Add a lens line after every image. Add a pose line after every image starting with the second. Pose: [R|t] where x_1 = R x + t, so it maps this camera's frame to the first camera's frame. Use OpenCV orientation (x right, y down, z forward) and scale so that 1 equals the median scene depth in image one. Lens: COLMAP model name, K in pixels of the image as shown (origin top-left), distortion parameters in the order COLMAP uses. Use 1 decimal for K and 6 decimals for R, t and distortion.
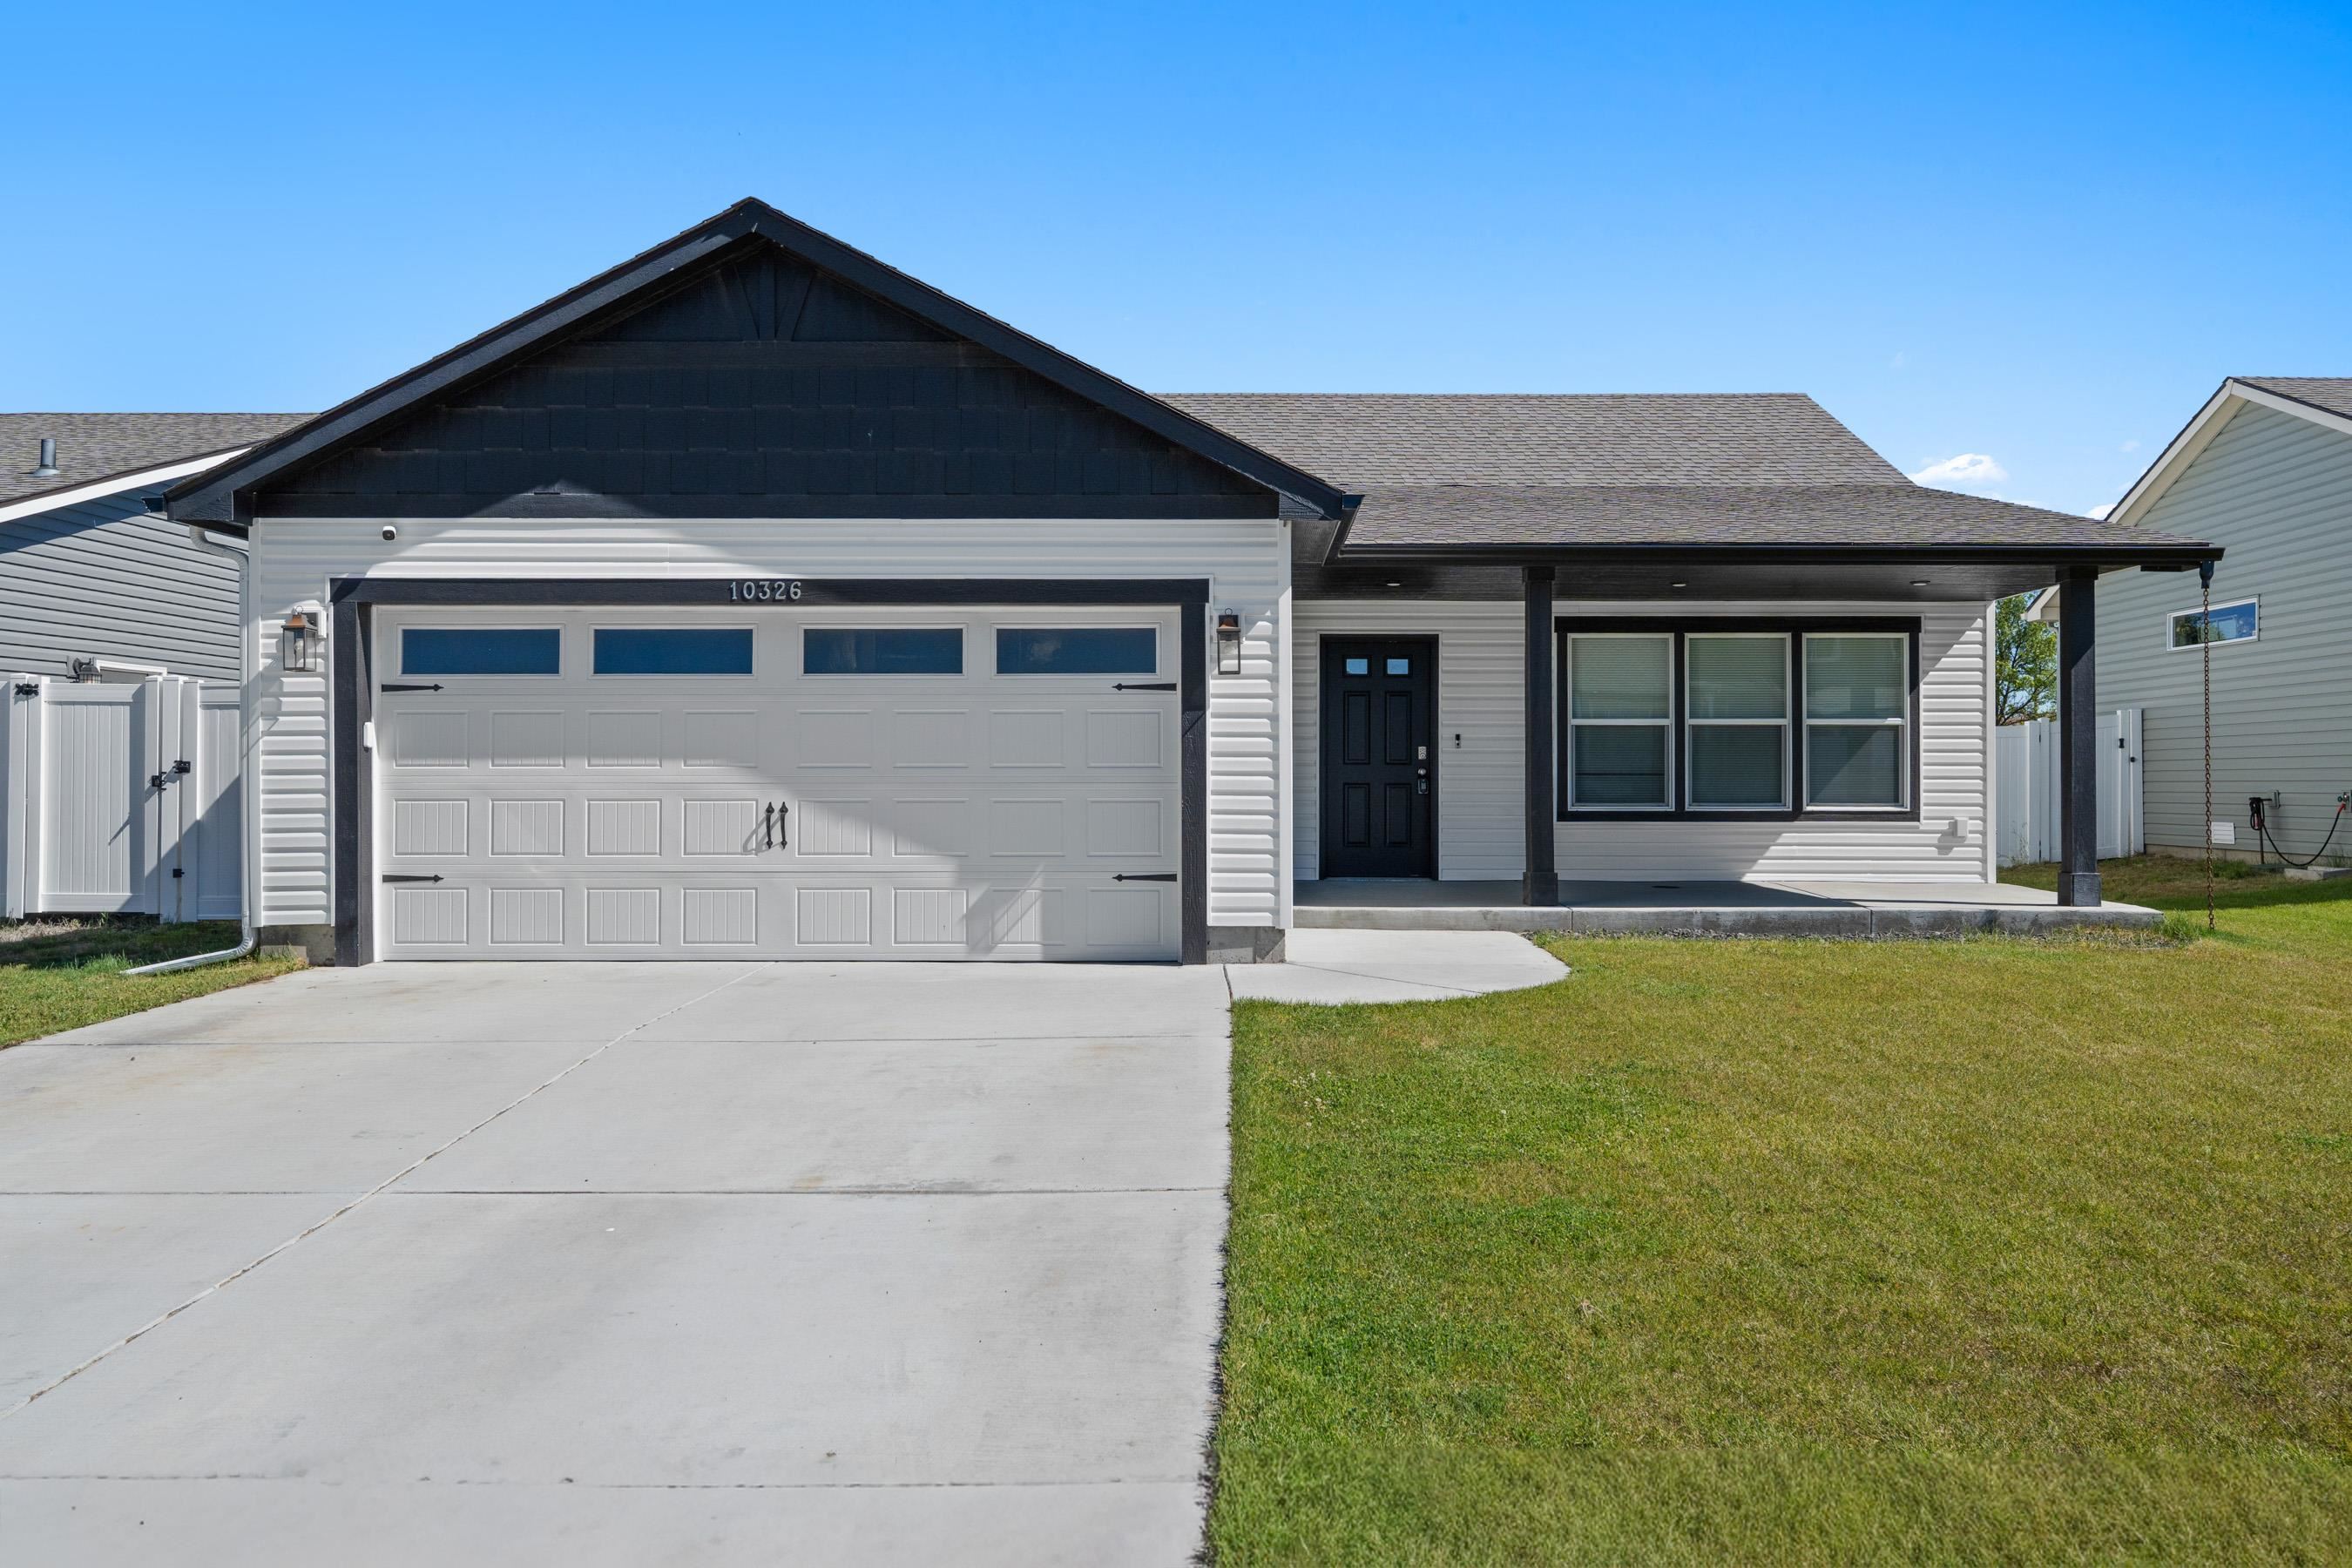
lens RADIAL K [[1764.5, 0, 1225.6], [0, 1764.5, 758.8], [0, 0, 1]] dist [0.004904, 0.001057]
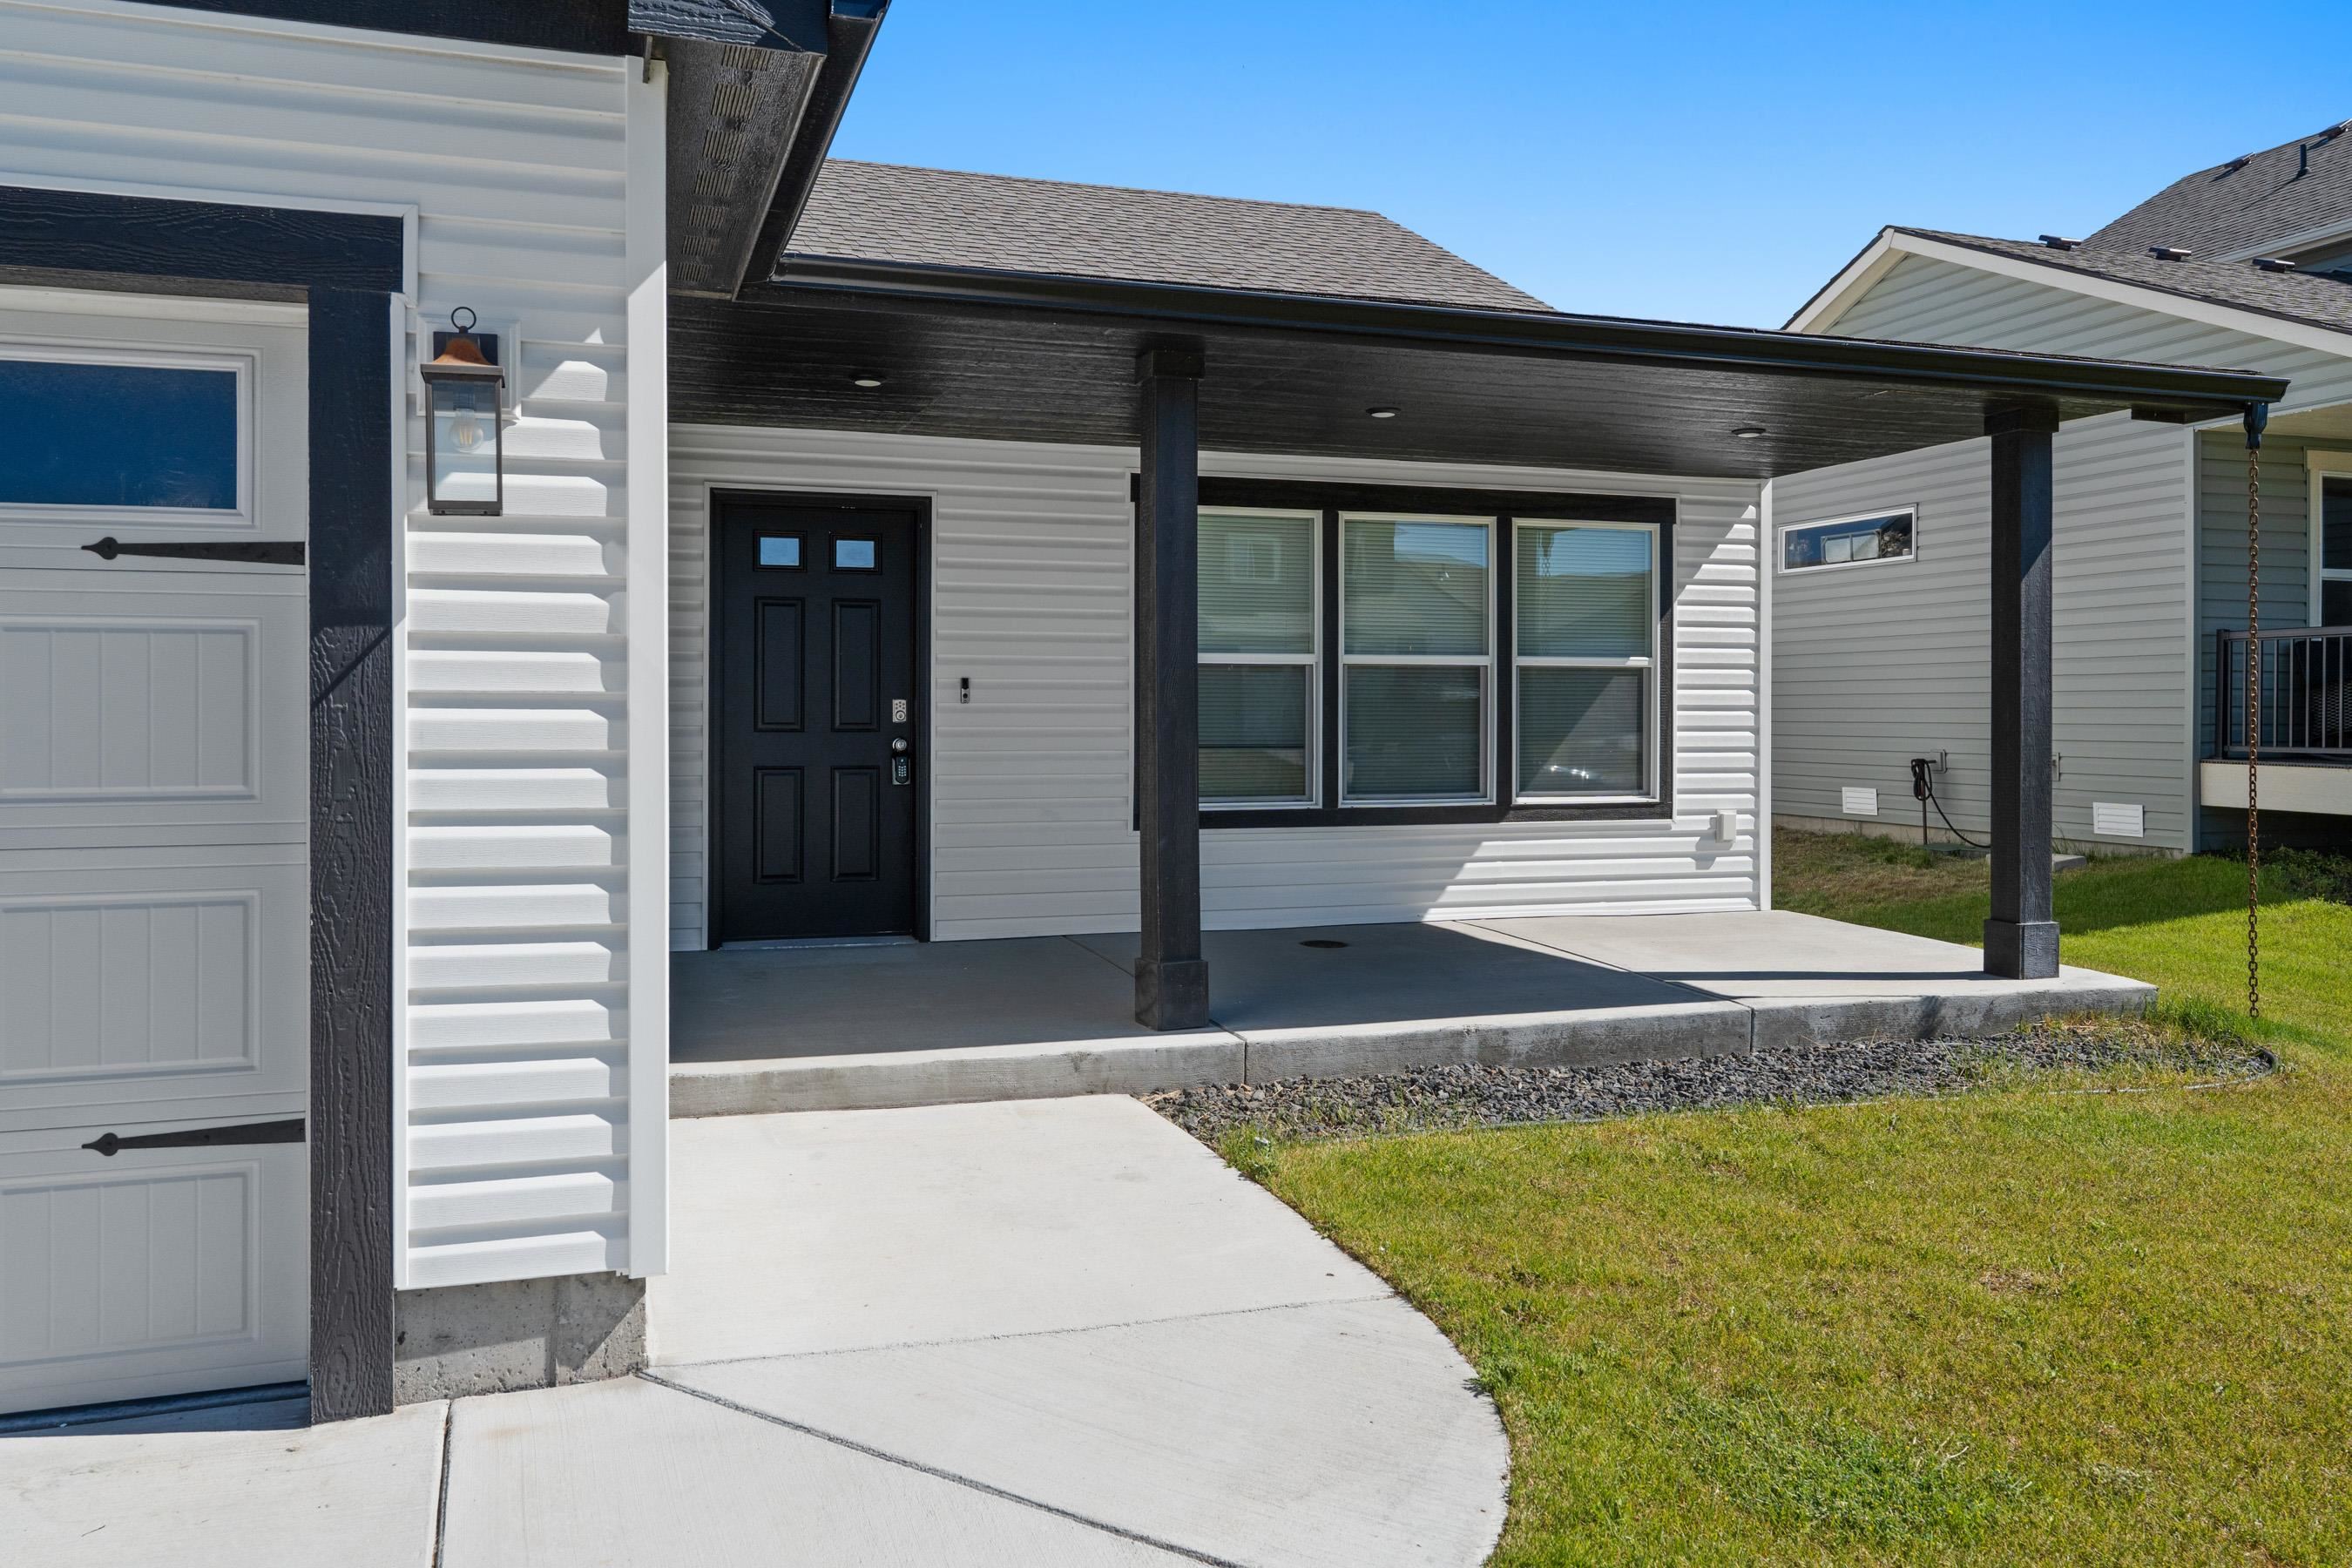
lens RADIAL K [[1764.5, 0, 1164.2], [0, 1764.5, 702.0], [0, 0, 1]] dist [0.004904, 0.001057]
pose [[0.948021, 0.001714, 0.318204, 0.016603], [-0.005028, 0.999941, 0.009595, -0.014260], [-0.318169, -0.010696, 0.947974, 0.538319]]
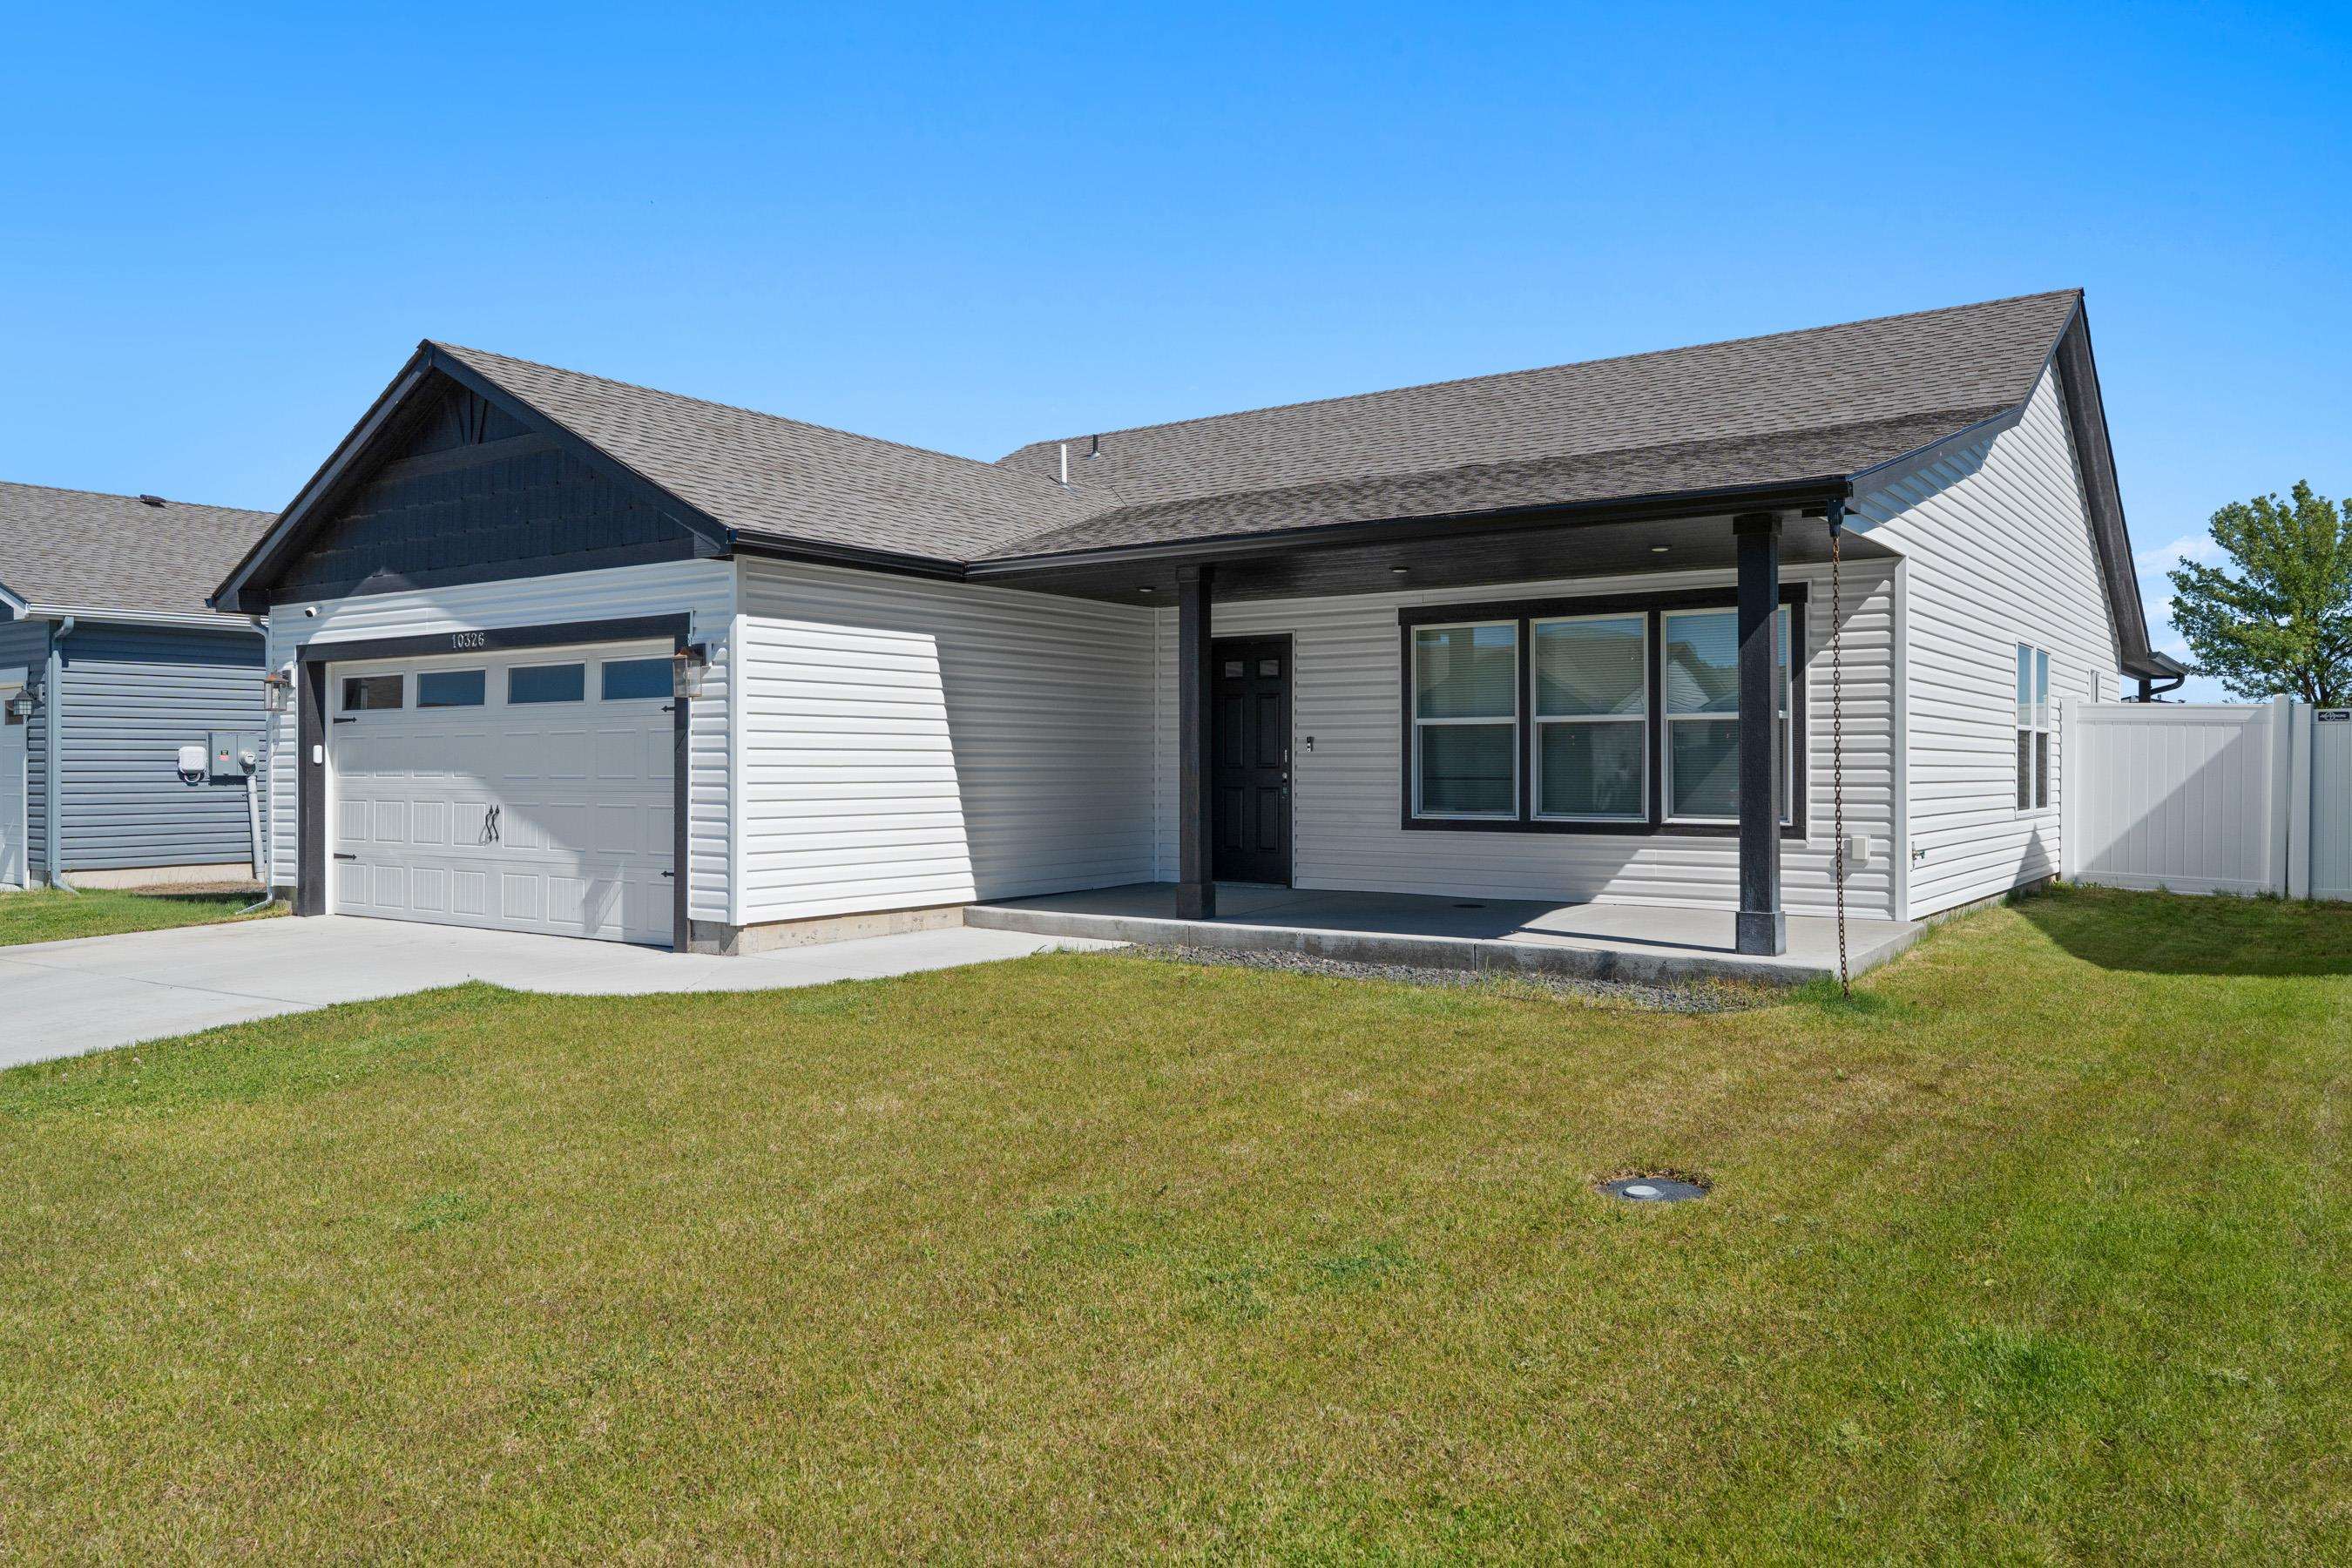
lens RADIAL K [[1700.1, 0, 1174.2], [0, 1700.1, 769.2], [0, 0, 1]] dist [-0.004907, -0.004478]
pose [[0.808816, -0.000437, -0.588062, 0.732399], [0.009717, 0.999873, 0.012622, -0.010204], [0.587982, -0.015923, 0.808717, 0.251202]]
